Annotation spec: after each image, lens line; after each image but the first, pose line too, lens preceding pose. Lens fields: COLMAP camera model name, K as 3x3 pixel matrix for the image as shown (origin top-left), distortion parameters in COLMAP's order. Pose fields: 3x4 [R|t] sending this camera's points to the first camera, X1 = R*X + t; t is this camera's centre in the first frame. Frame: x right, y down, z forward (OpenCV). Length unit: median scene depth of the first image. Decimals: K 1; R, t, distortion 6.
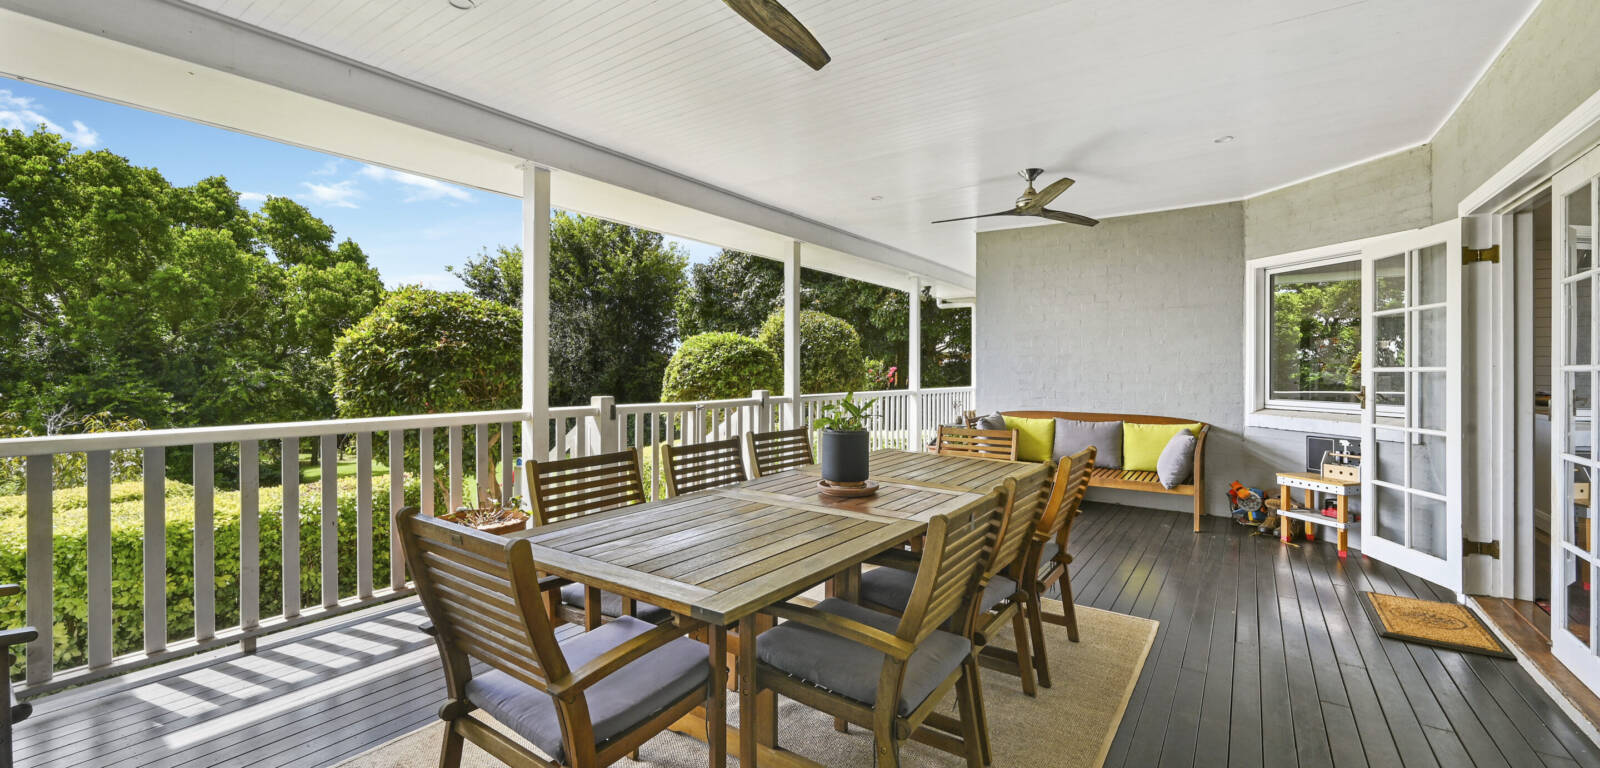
lens RADIAL K [[637.7, 0, 779.0], [0, 637.7, 375.3], [0, 0, 1]] dist [0.000136, 0.000018]
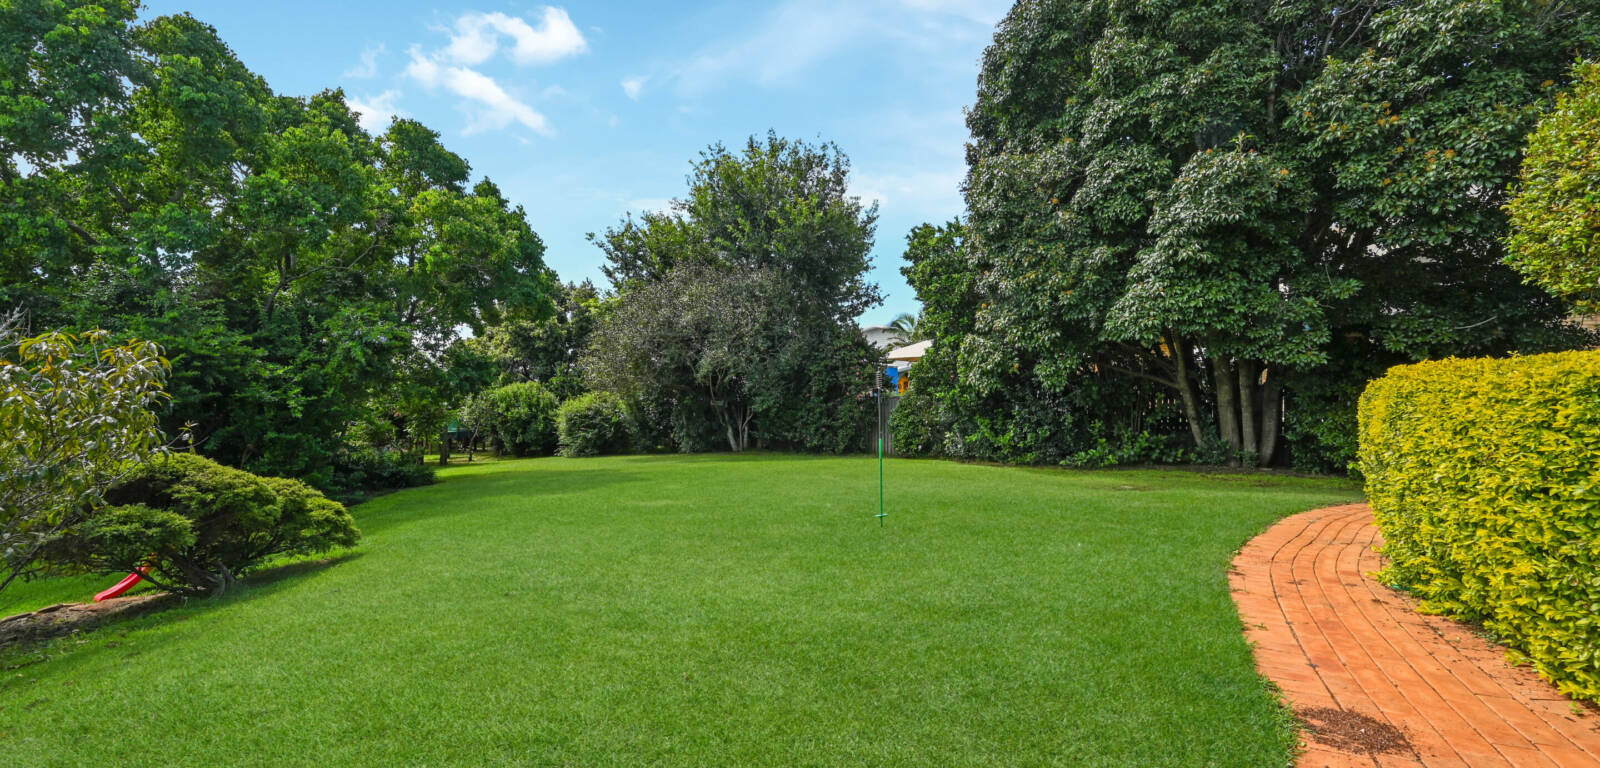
lens RADIAL K [[657.4, 0, 800.0], [0, 657.4, 384.0], [0, 0, 1]] dist [0.000526, 0.000028]
pose [[0.992198, 0.000585, -0.124667, -0.225801], [-0.001190, 0.999988, -0.004775, 0.057607], [0.124663, 0.004887, 0.992187, 0.289995]]
